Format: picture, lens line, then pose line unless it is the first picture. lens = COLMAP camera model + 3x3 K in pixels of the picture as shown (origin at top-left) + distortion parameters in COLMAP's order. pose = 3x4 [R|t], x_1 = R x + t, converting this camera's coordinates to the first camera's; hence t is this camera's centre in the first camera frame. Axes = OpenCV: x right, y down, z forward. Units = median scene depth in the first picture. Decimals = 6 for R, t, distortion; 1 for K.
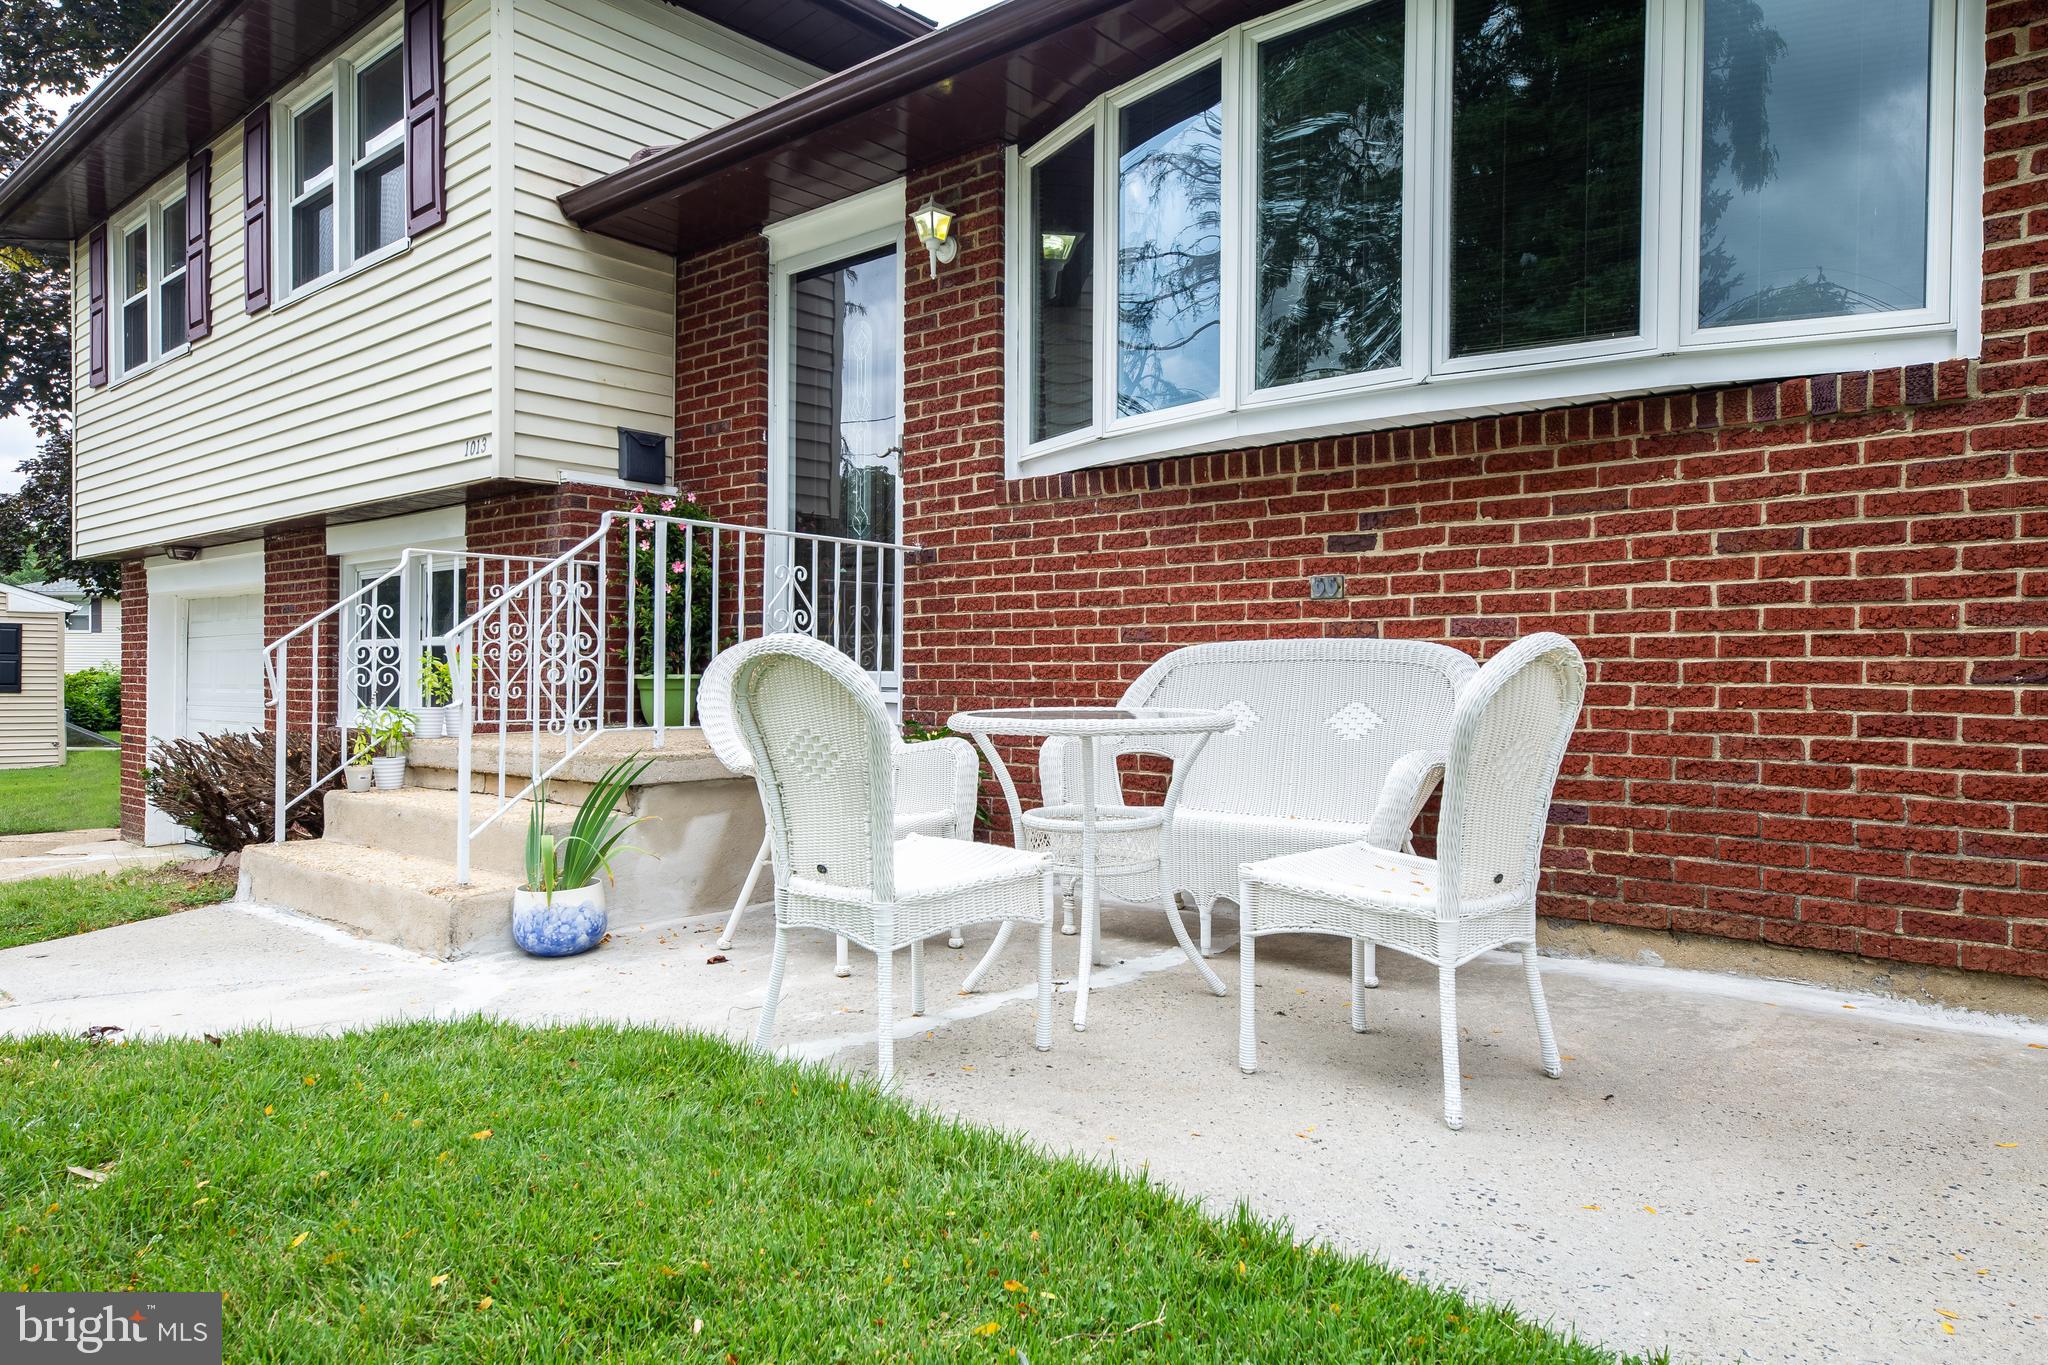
lens RADIAL K [[1326.4, 0, 1028.3], [0, 1326.4, 690.7], [0, 0, 1]] dist [0.001546, 0.020451]
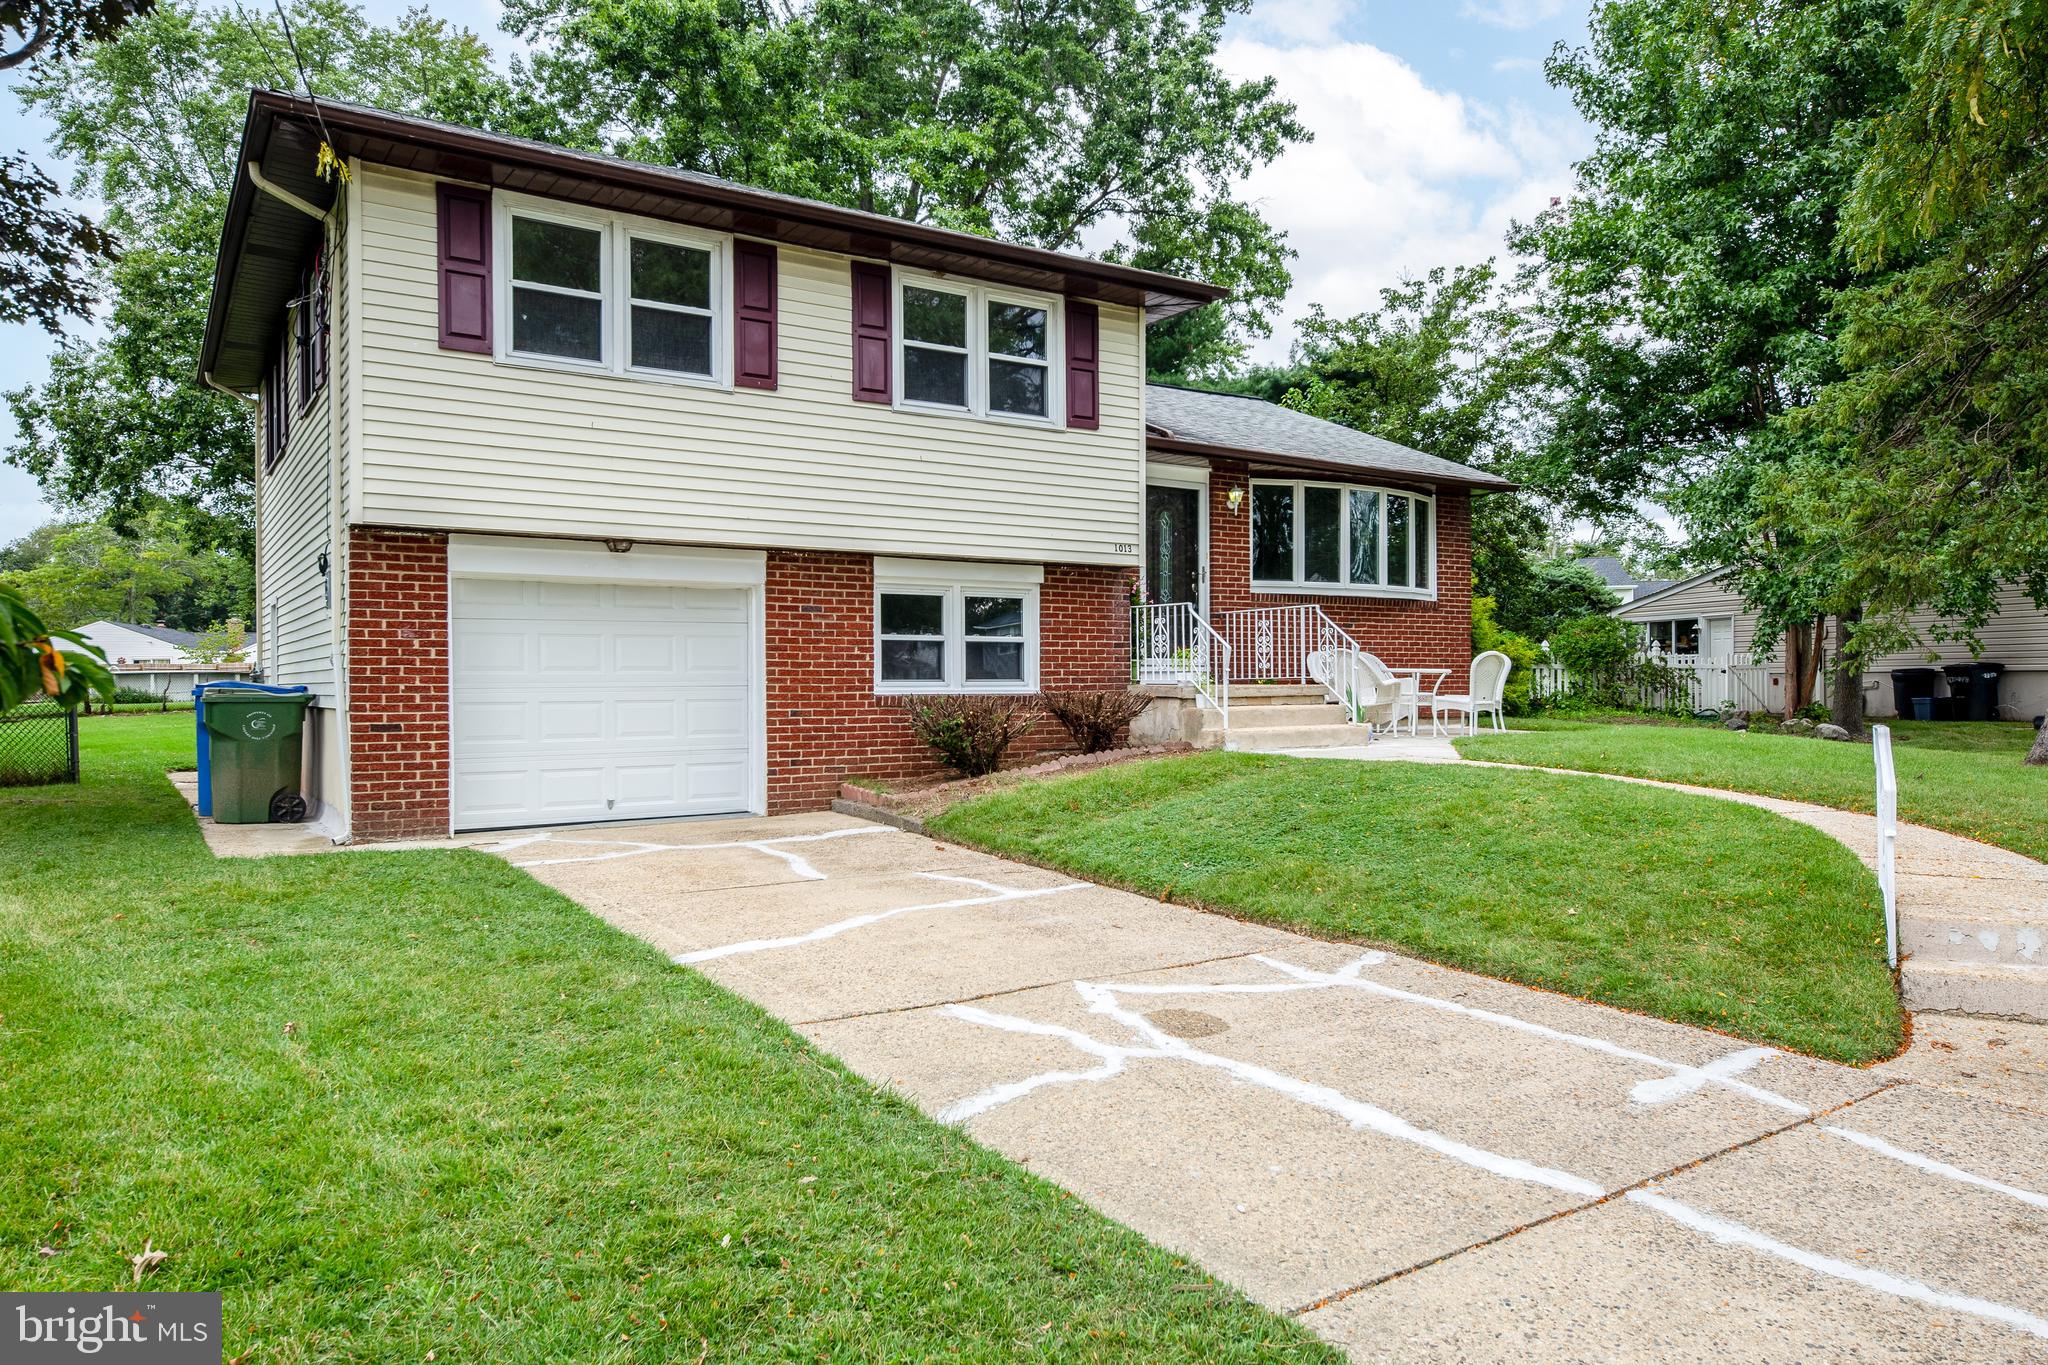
lens RADIAL K [[1326.4, 0, 1017.5], [0, 1326.4, 681.1], [0, 0, 1]] dist [0.001546, 0.020451]
pose [[0.275348, -0.008203, 0.961310, -3.641002], [0.012340, 0.999911, 0.004997, 0.015006], [-0.961265, 0.010487, 0.275425, 0.880575]]
